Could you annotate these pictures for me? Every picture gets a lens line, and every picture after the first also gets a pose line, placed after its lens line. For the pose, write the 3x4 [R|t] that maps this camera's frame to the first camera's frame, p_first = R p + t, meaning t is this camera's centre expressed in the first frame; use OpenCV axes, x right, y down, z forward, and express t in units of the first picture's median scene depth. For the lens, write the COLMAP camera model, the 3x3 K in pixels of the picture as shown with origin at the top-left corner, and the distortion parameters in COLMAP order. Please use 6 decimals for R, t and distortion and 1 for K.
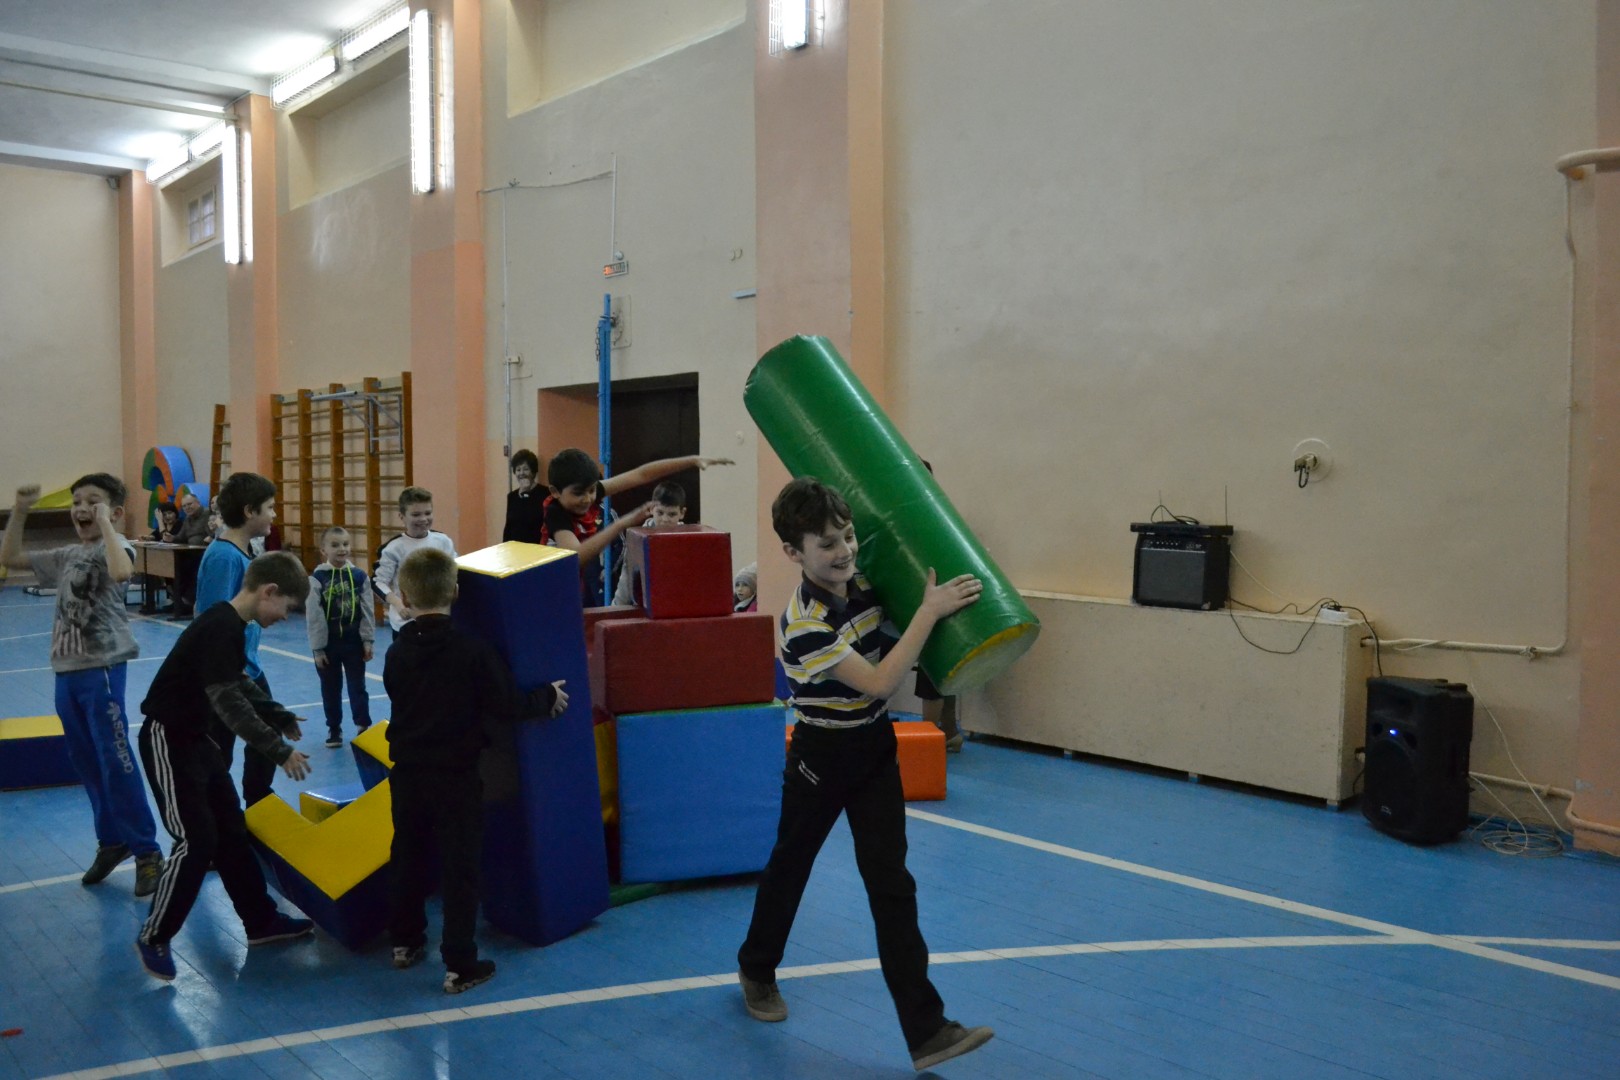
lens RADIAL K [[1293.0, 0, 801.4], [0, 1293.0, 565.7], [0, 0, 1]] dist [-0.084708, 0.011467]
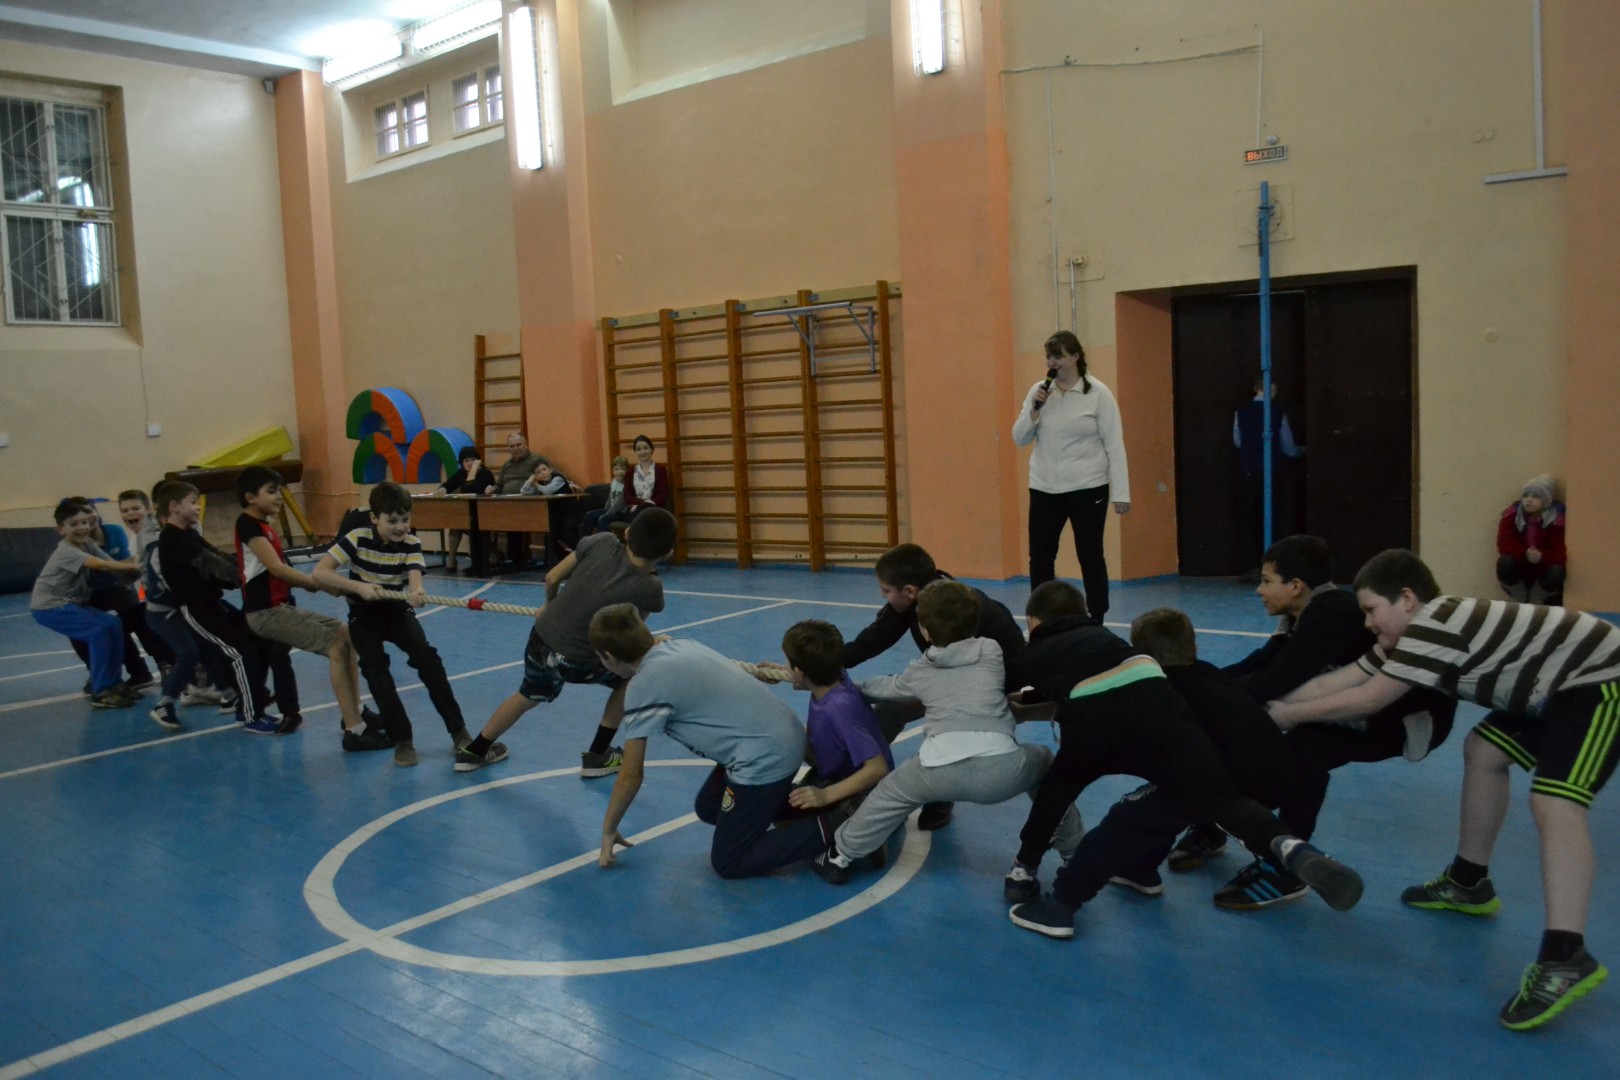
lens RADIAL K [[1293.0, 0, 805.0], [0, 1293.0, 560.6], [0, 0, 1]] dist [-0.084708, 0.011467]
pose [[0.989399, -0.058748, 0.132809, -0.446212], [0.052716, 0.997431, 0.048493, -0.004283], [-0.135317, -0.040977, 0.989955, 0.109958]]
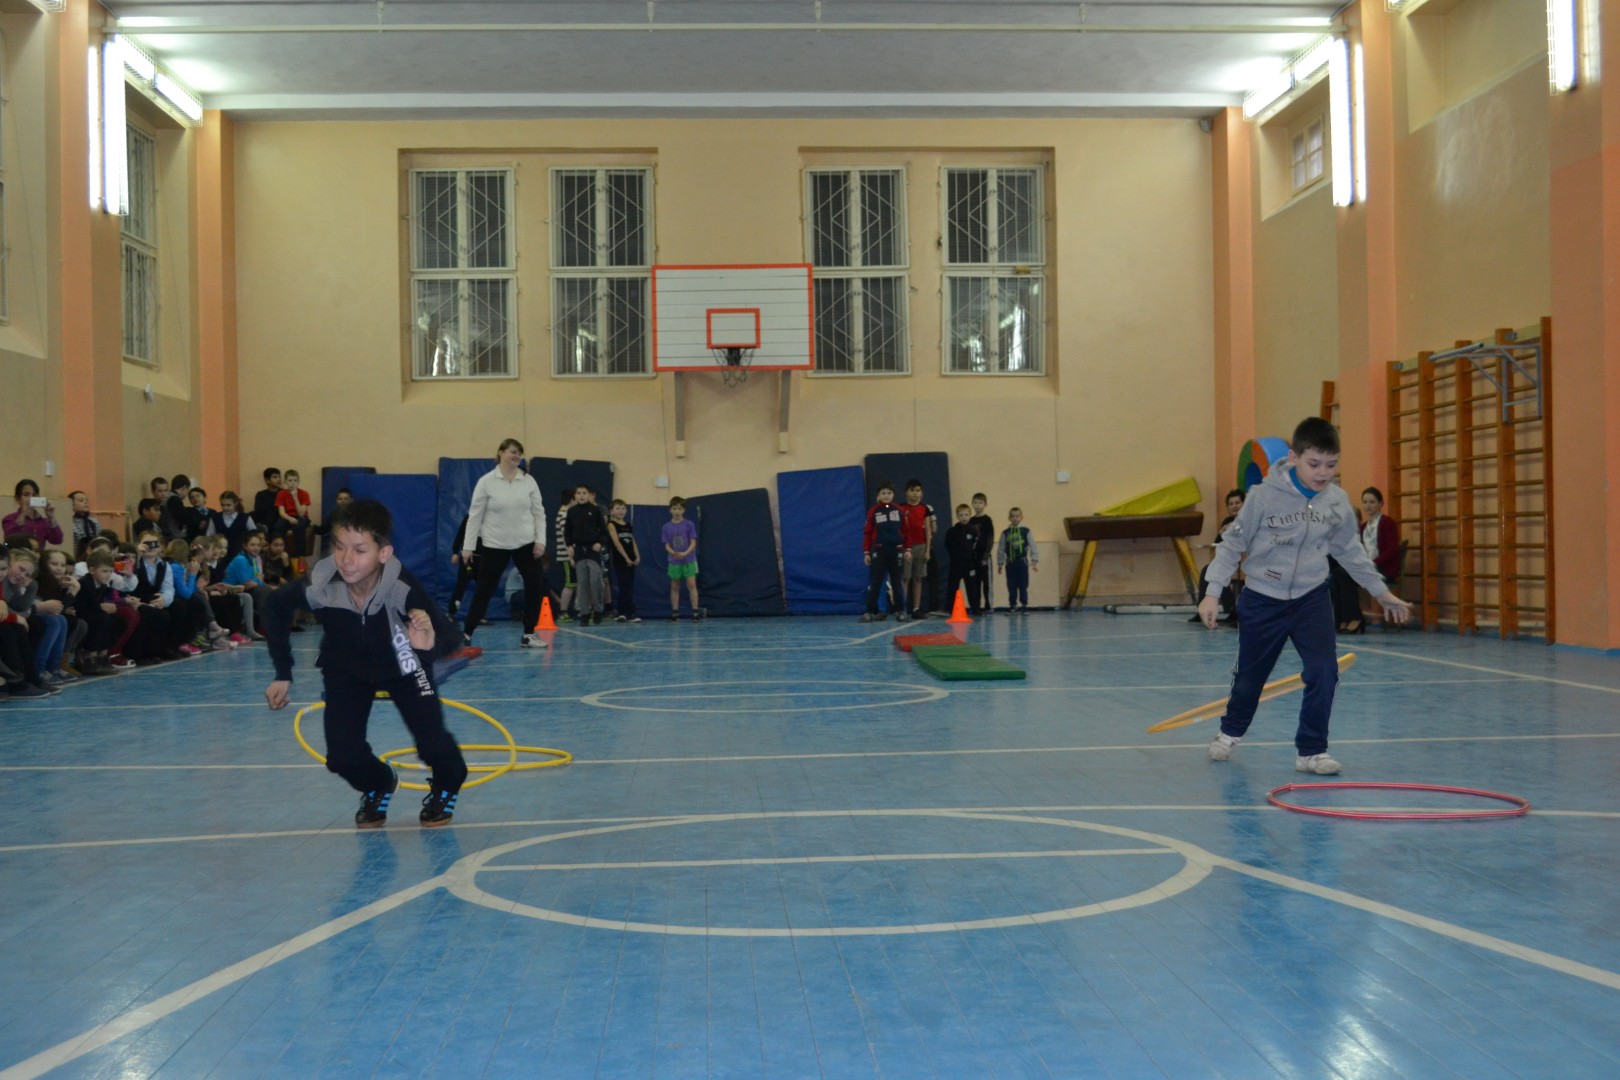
lens RADIAL K [[1941.3, 0, 802.3], [0, 1941.3, 557.3], [0, 0, 1]] dist [-0.043979, 0.000000]
pose [[0.763341, -0.002755, -0.645989, 0.104305], [-0.029502, 0.998799, -0.039121, 0.054367], [0.645321, 0.048921, 0.762343, -0.192797]]
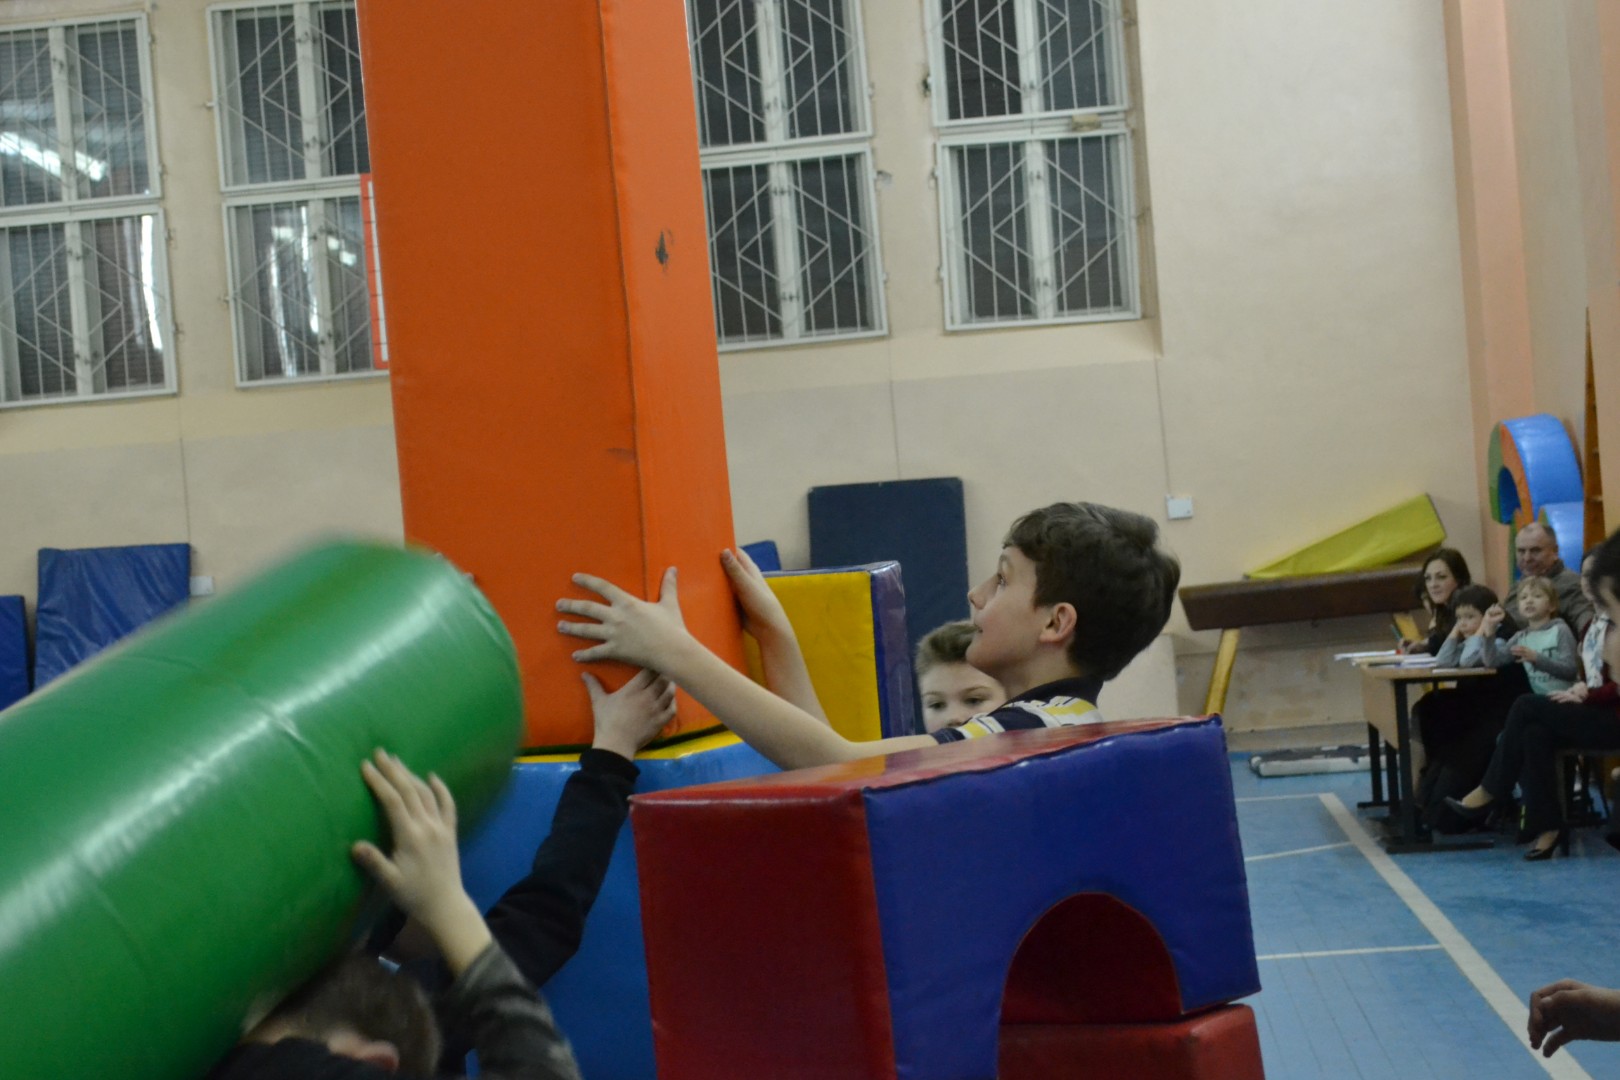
lens RADIAL K [[3077.5, 0, 809.9], [0, 3077.5, 550.3], [0, 0, 1]] dist [0.024075, 0.000000]
pose [[0.663225, -0.050945, -0.746684, 0.130487], [0.026569, 0.998654, -0.044537, -0.014596], [0.747948, 0.009699, 0.663686, 0.194939]]
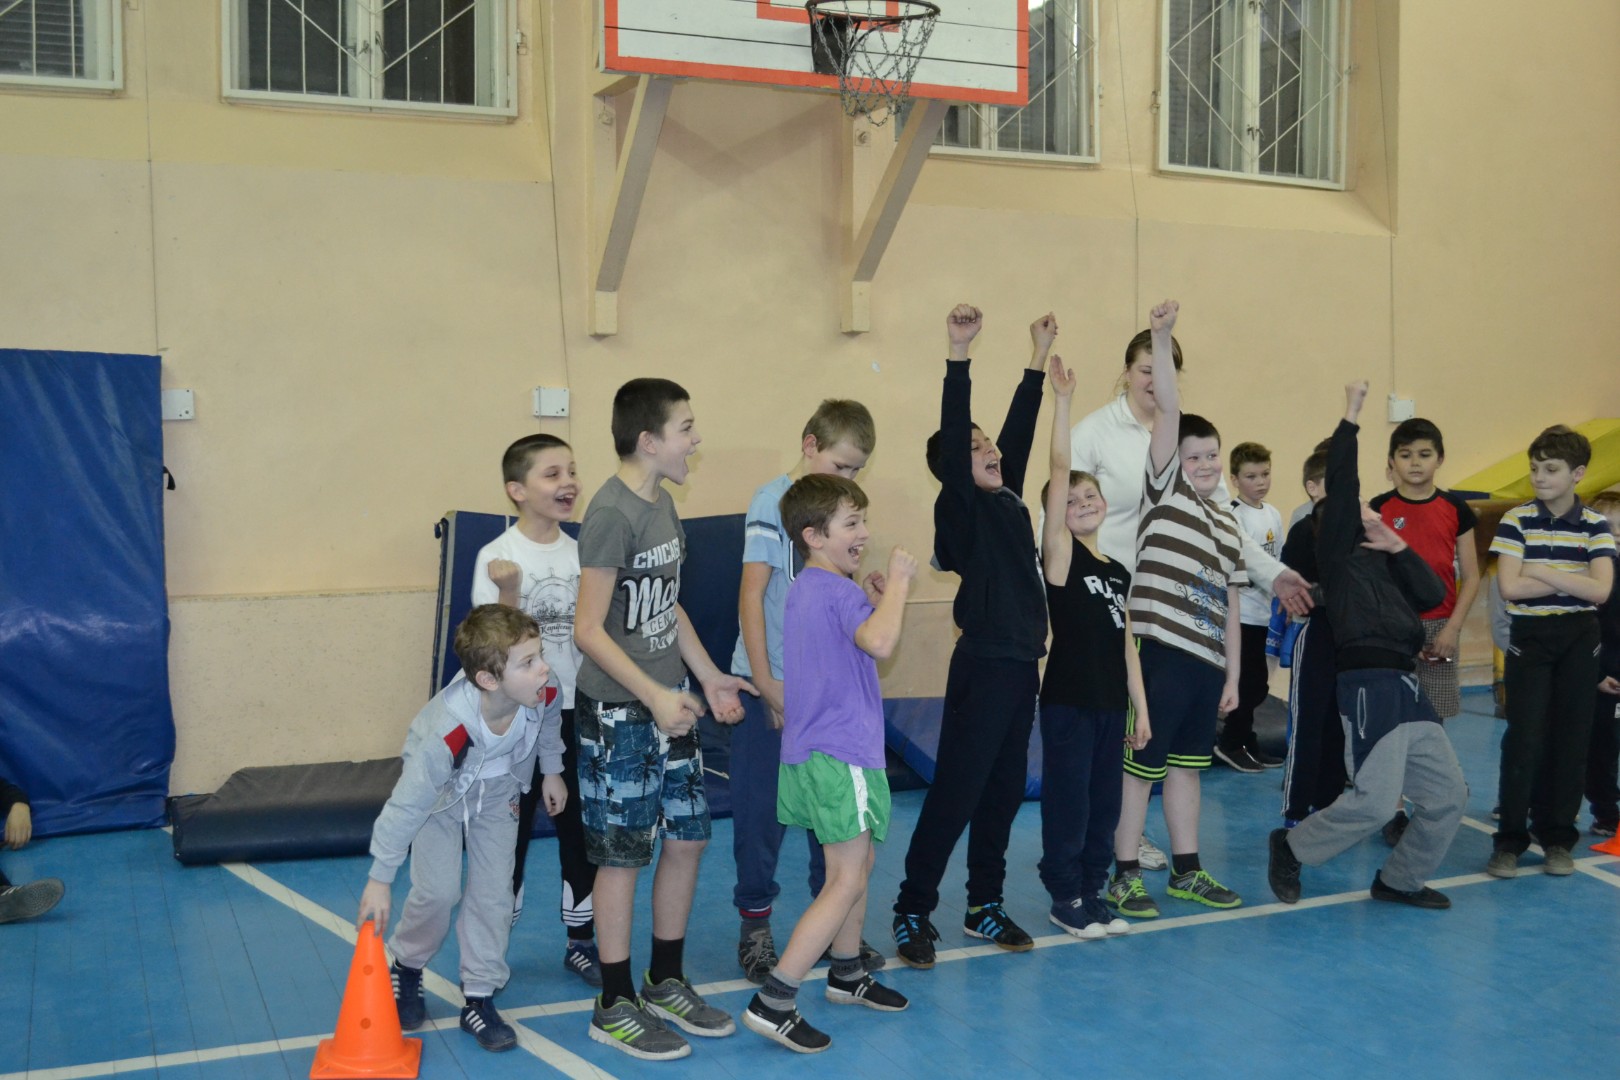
lens RADIAL K [[1681.5, 0, 803.2], [0, 1681.5, 541.0], [0, 0, 1]] dist [-0.067777, 0.000000]
pose [[0.942868, 0.027017, -0.332070, -0.872971], [-0.026169, 0.999633, 0.007028, -0.040092], [0.332138, 0.002063, 0.943229, 0.573963]]
